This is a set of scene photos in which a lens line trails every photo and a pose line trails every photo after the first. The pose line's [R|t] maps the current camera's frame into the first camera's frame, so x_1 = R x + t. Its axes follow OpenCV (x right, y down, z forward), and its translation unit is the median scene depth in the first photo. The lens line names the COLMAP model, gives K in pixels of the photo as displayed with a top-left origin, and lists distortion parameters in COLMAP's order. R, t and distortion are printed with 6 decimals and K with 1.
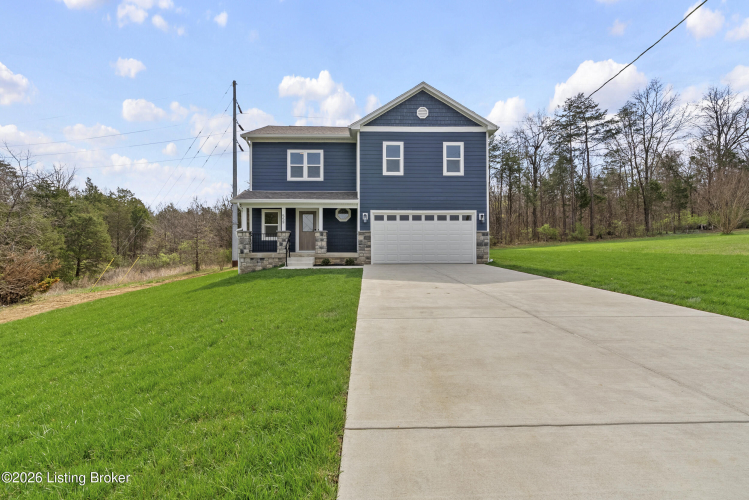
lens RADIAL K [[342.3, 0, 369.4], [0, 342.3, 246.9], [0, 0, 1]] dist [-0.000547, 0.000668]
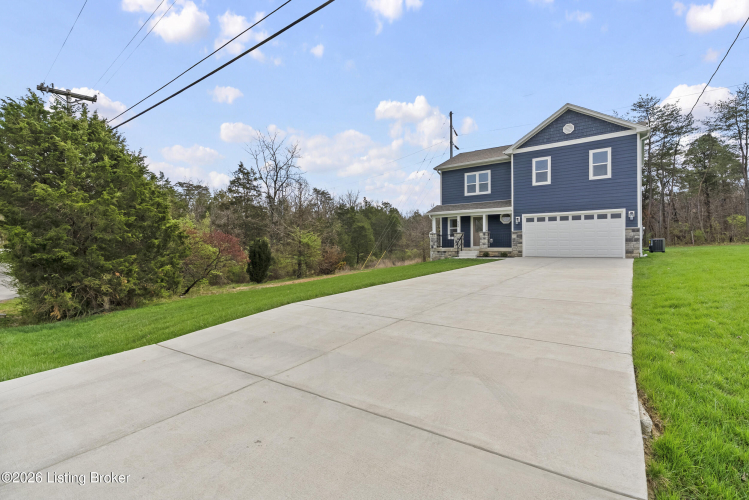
lens RADIAL K [[342.3, 0, 376.3], [0, 342.3, 249.0], [0, 0, 1]] dist [-0.000547, 0.000668]
pose [[0.782917, 0.002370, -0.622122, 0.367037], [0.006930, 0.999897, 0.012530, 0.001778], [0.622088, -0.014121, 0.782820, -0.333176]]
